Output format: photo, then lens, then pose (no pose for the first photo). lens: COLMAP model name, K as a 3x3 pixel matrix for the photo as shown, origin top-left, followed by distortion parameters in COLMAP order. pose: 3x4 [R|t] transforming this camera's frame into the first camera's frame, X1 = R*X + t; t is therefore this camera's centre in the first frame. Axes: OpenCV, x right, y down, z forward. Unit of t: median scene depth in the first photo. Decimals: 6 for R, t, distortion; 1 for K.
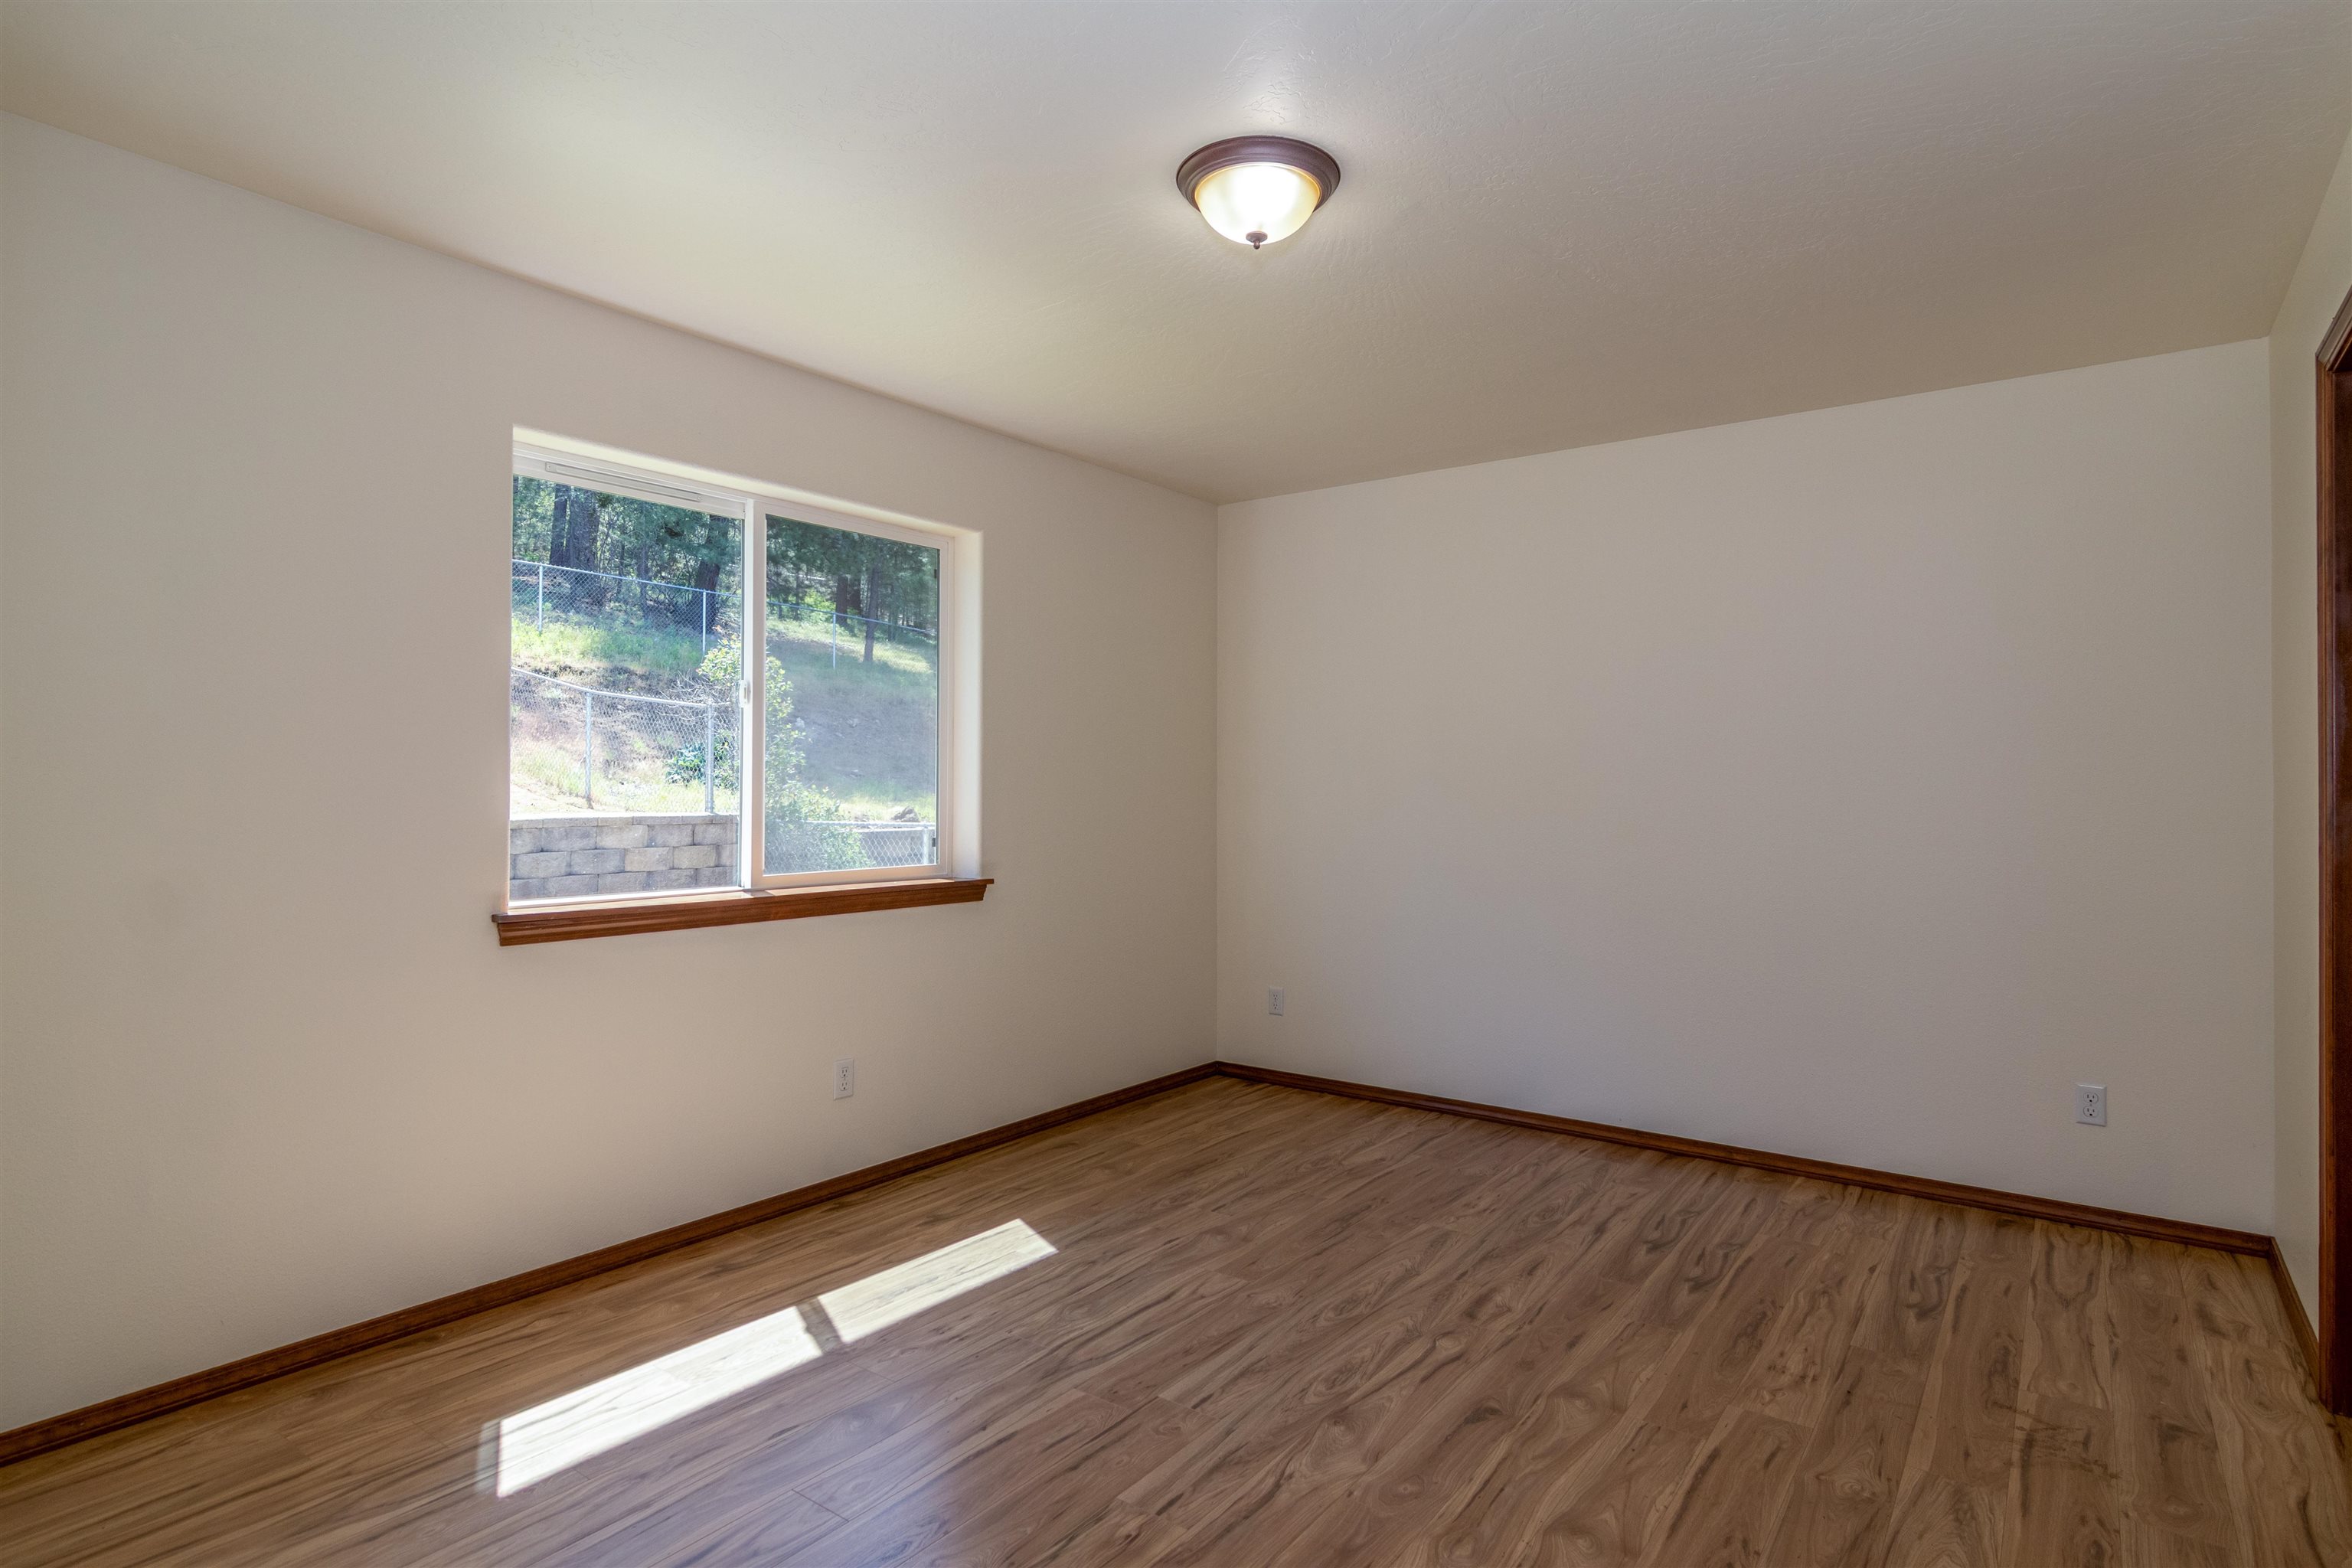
lens RADIAL K [[1195.3, 0, 1185.7], [0, 1195.3, 783.0], [0, 0, 1]] dist [-0.005263, 0.001428]
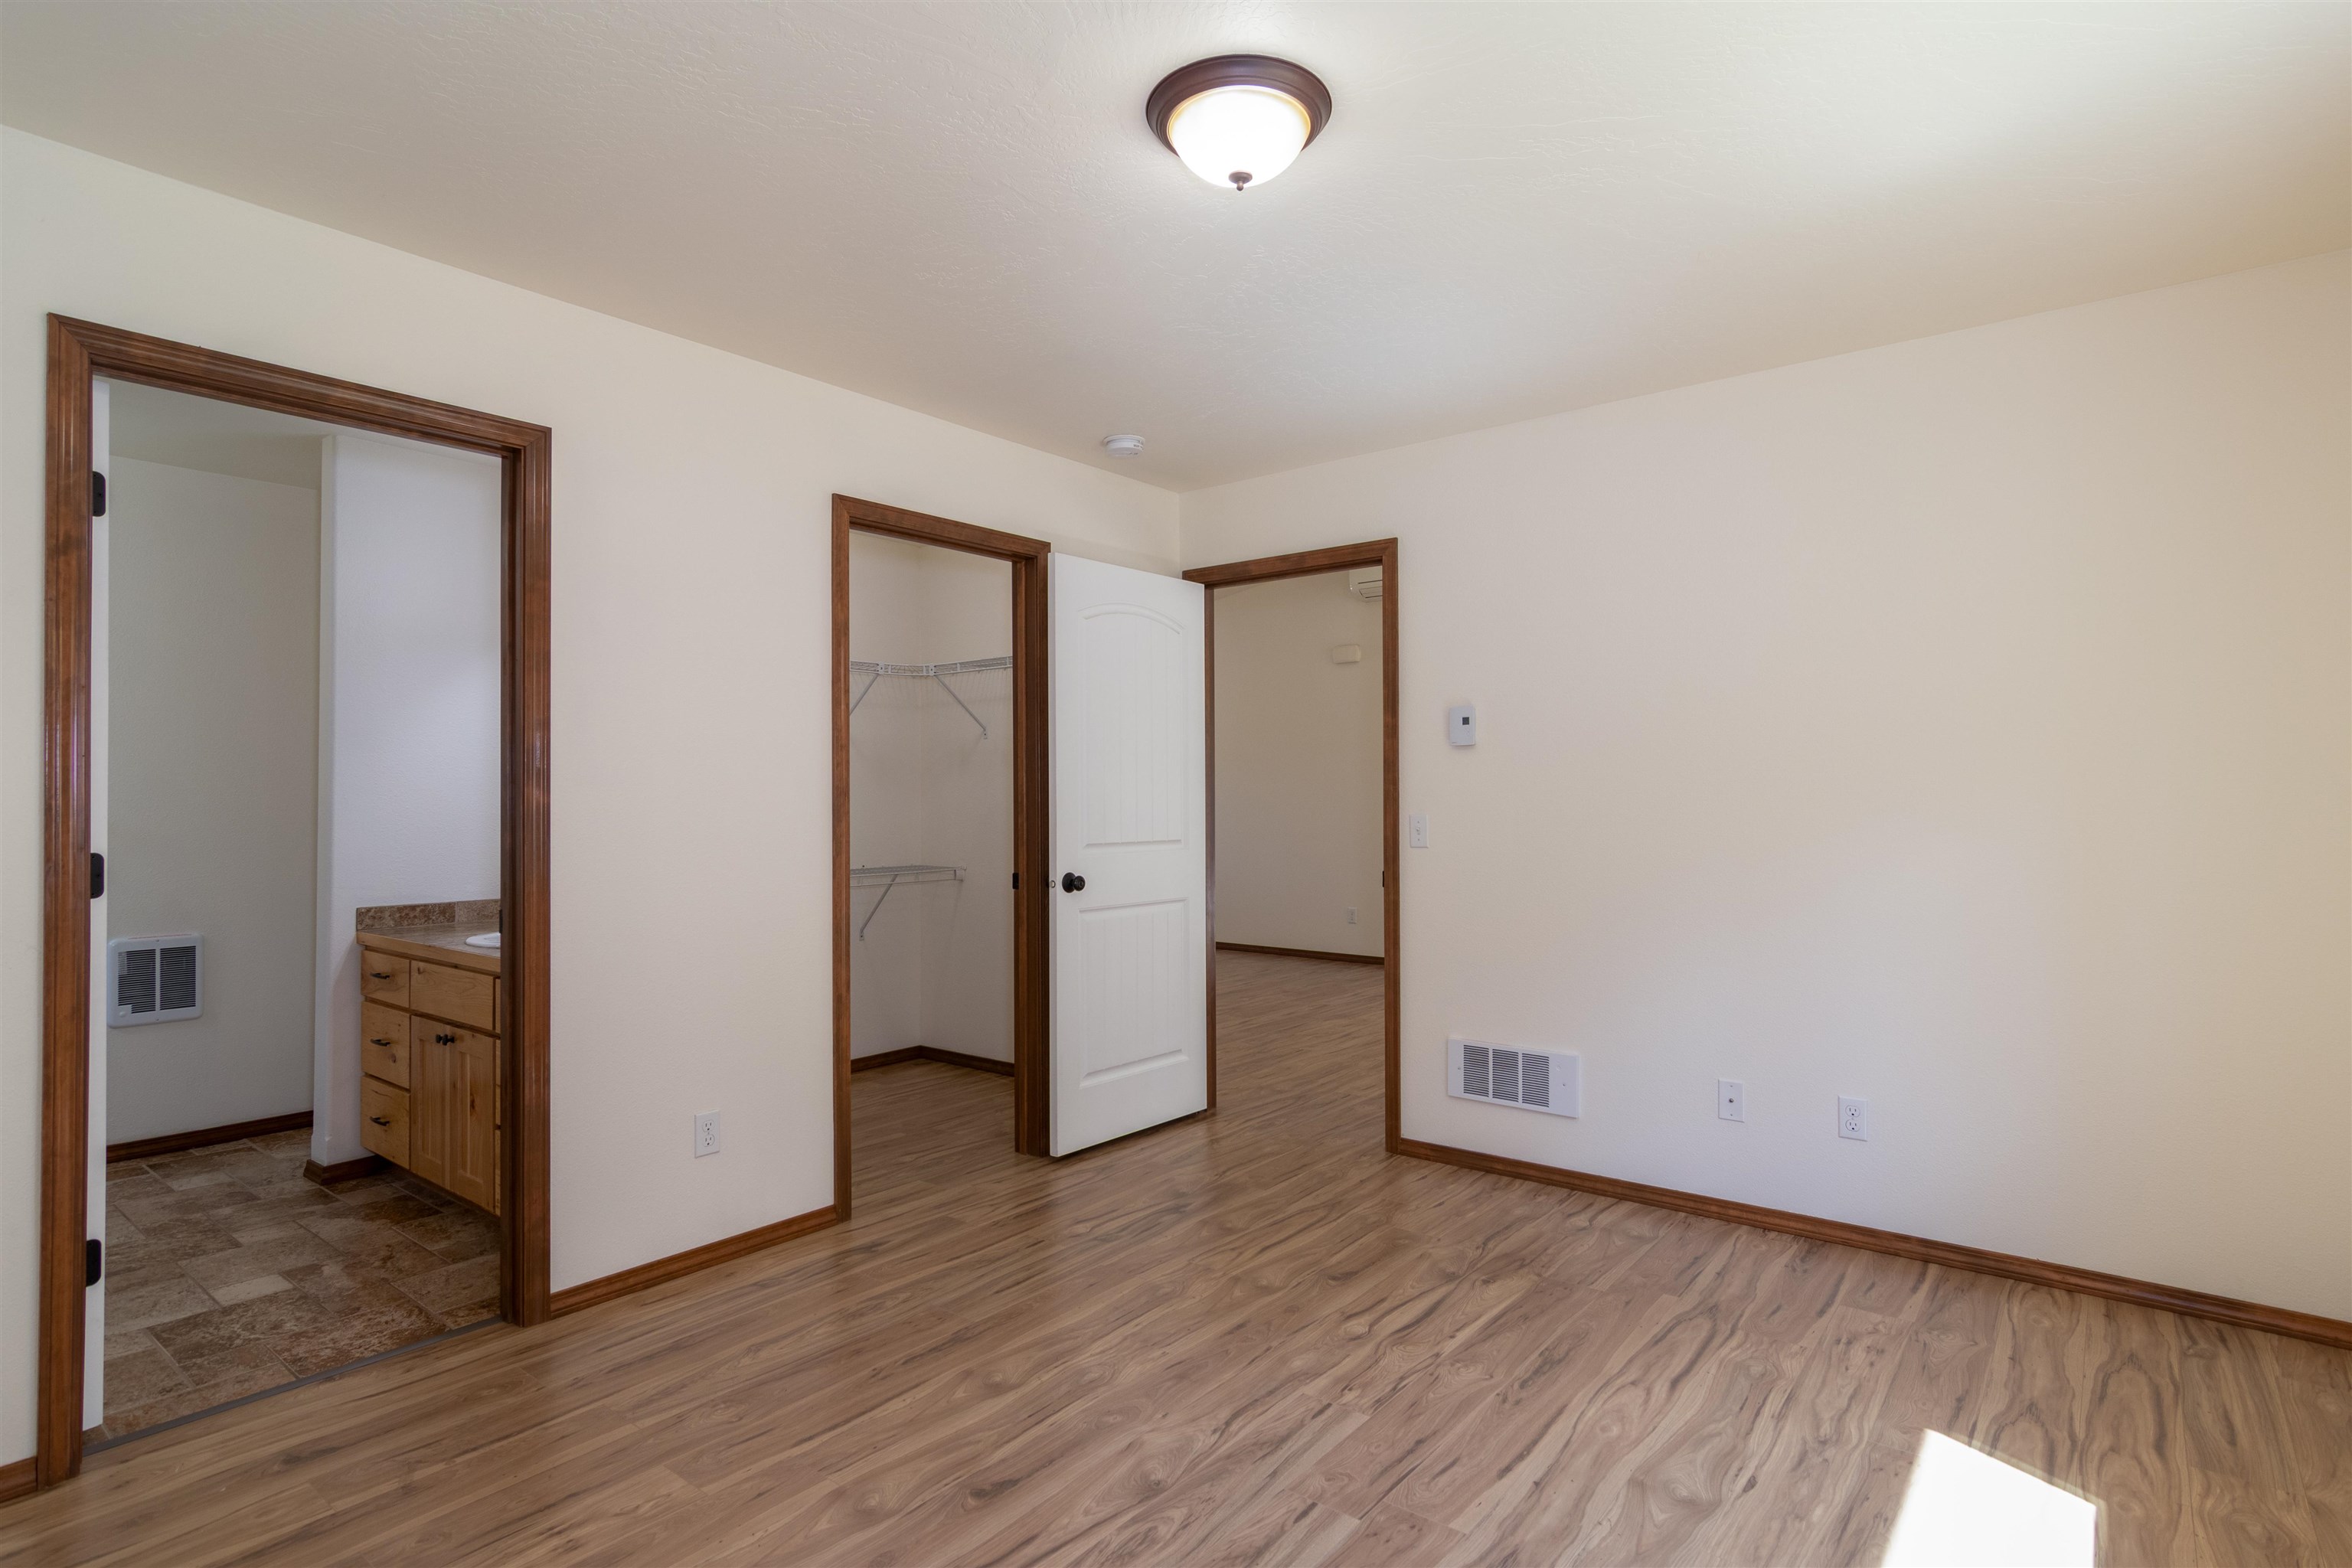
lens RADIAL K [[1195.3, 0, 1175.5], [0, 1195.3, 777.4], [0, 0, 1]] dist [-0.005263, 0.001428]
pose [[-0.999716, 0.001344, 0.023785, 0.093898], [0.000814, 0.999751, -0.022294, 0.009702], [-0.023809, -0.022269, -0.999468, 2.030360]]
